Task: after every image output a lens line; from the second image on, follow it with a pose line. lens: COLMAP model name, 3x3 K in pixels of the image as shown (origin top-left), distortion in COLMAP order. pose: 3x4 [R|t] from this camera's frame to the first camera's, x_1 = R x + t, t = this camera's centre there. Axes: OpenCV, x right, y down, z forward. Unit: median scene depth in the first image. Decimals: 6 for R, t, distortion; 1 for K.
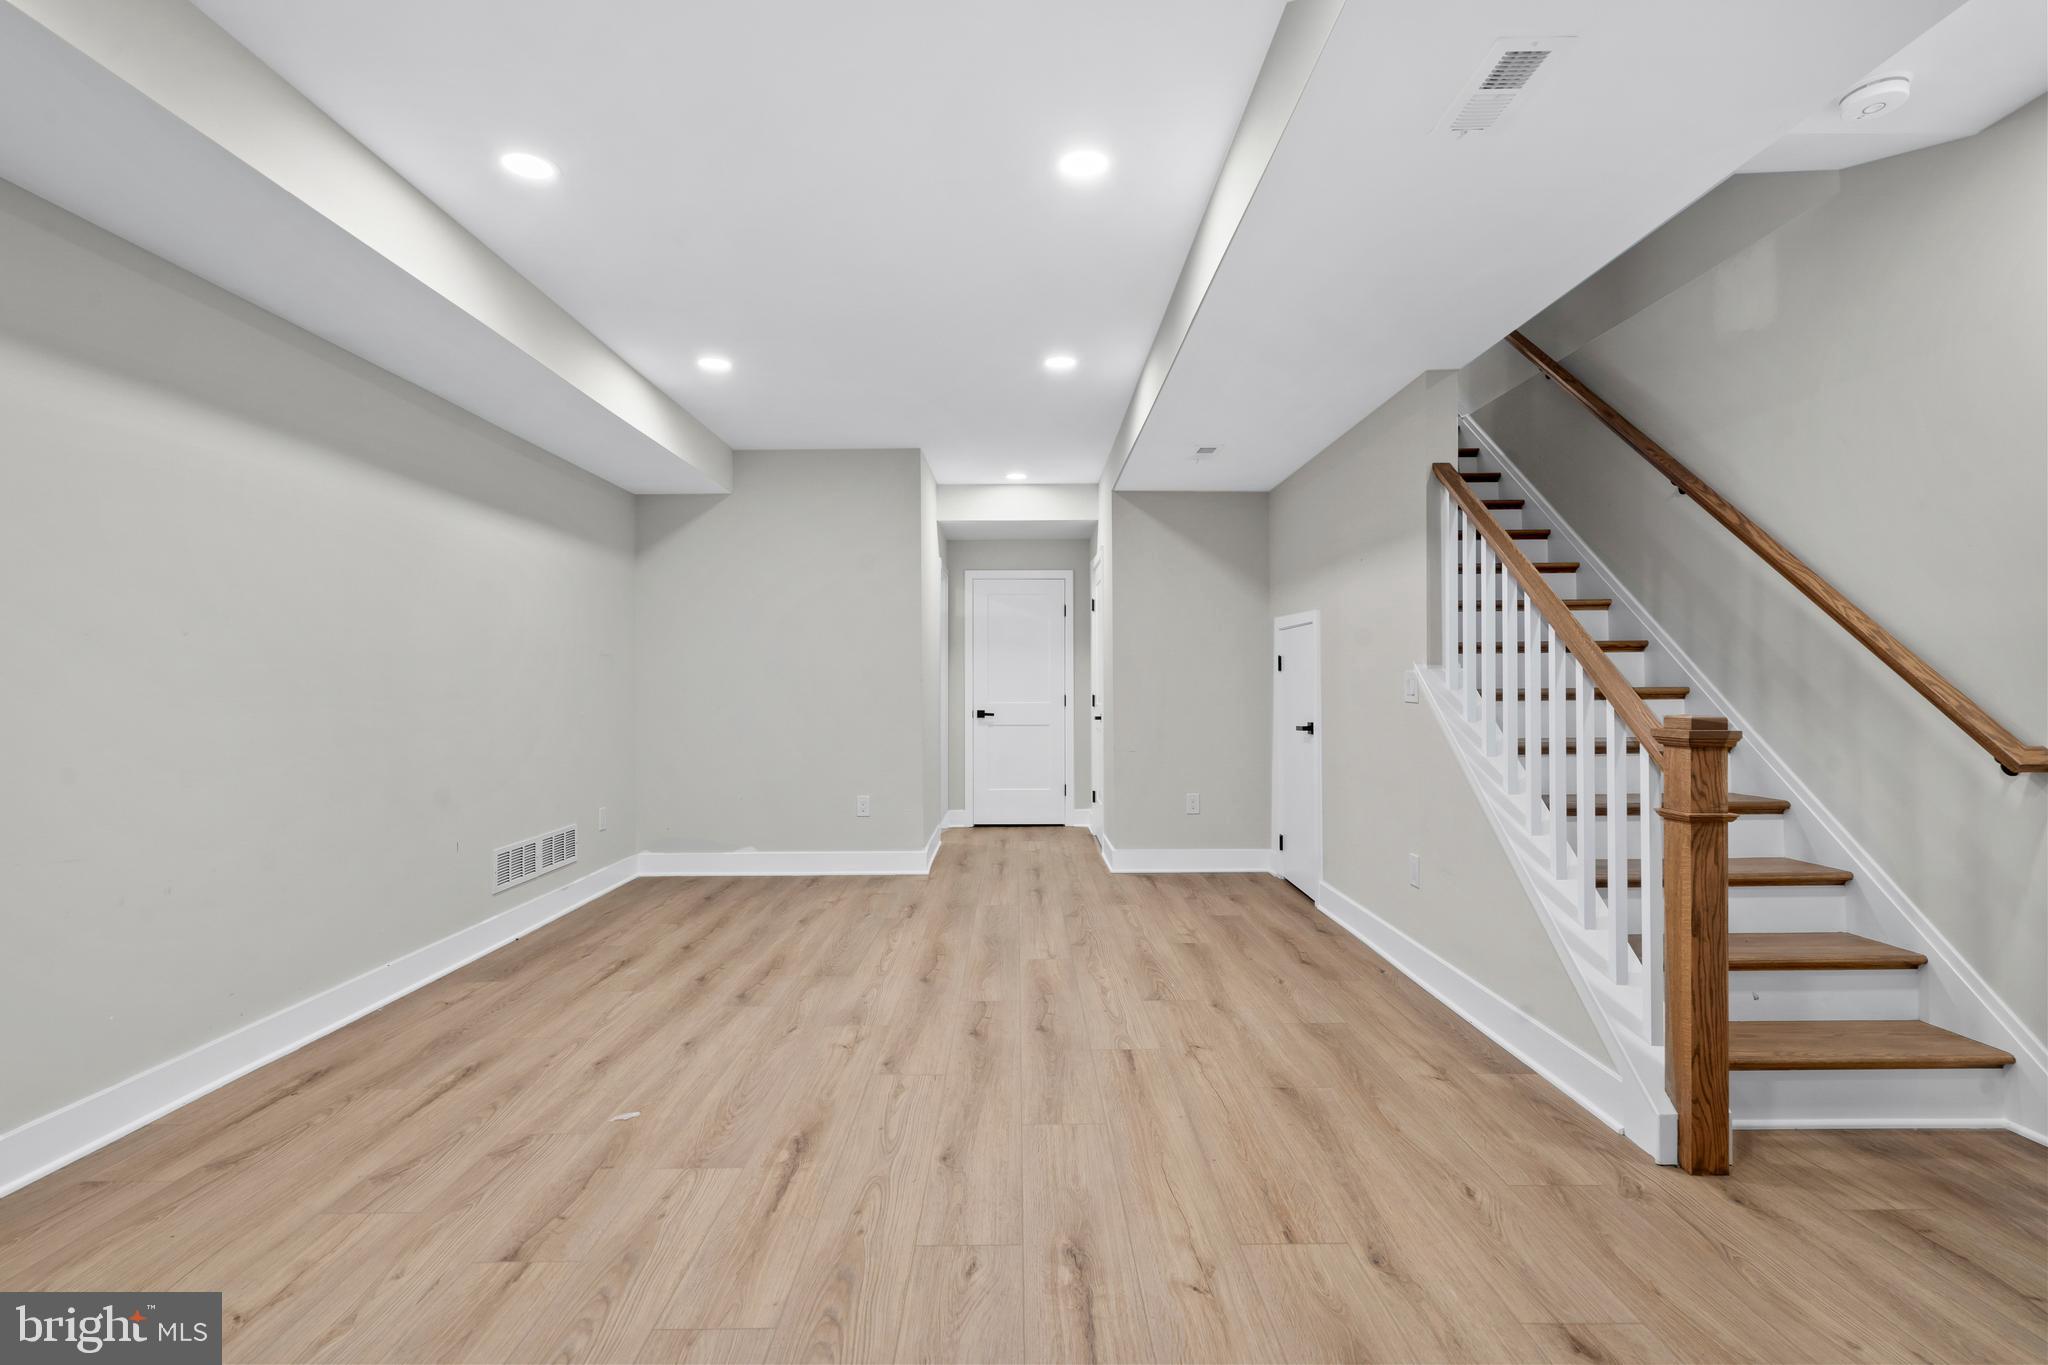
lens RADIAL K [[934.5, 0, 1024.0], [0, 934.5, 682.5], [0, 0, 1]] dist [-0.001149, -0.000268]
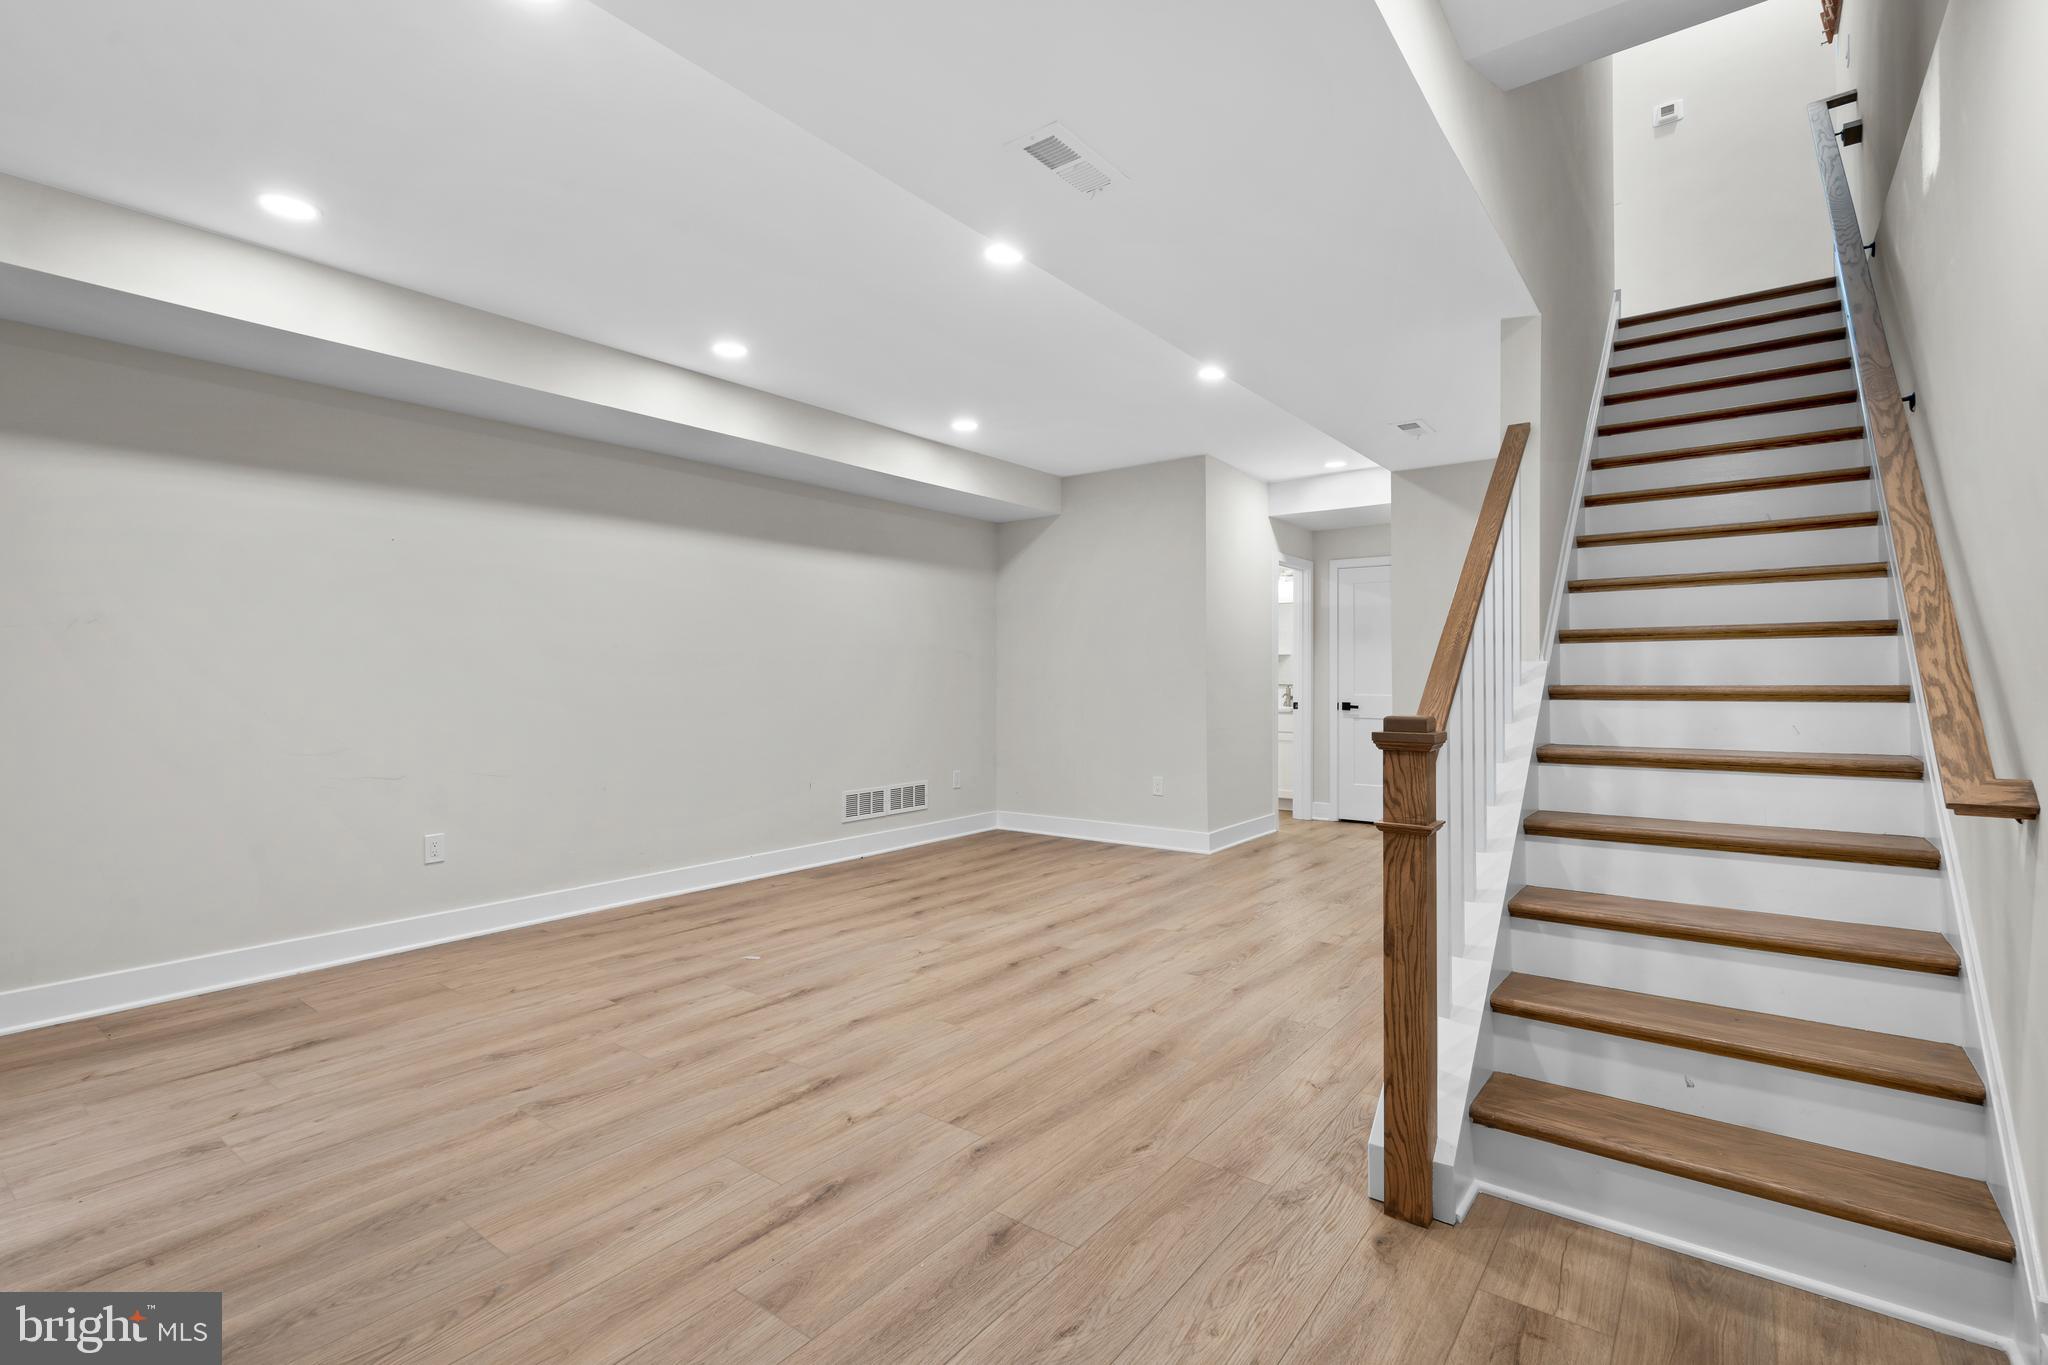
lens RADIAL K [[948.1, 0, 1018.8], [0, 948.1, 666.8], [0, 0, 1]] dist [-0.001340, 0.000263]
pose [[0.791683, -0.002505, -0.610927, 0.879660], [-0.000707, 0.999987, -0.005016, -0.007259], [0.610931, 0.004403, 0.791671, 0.031002]]
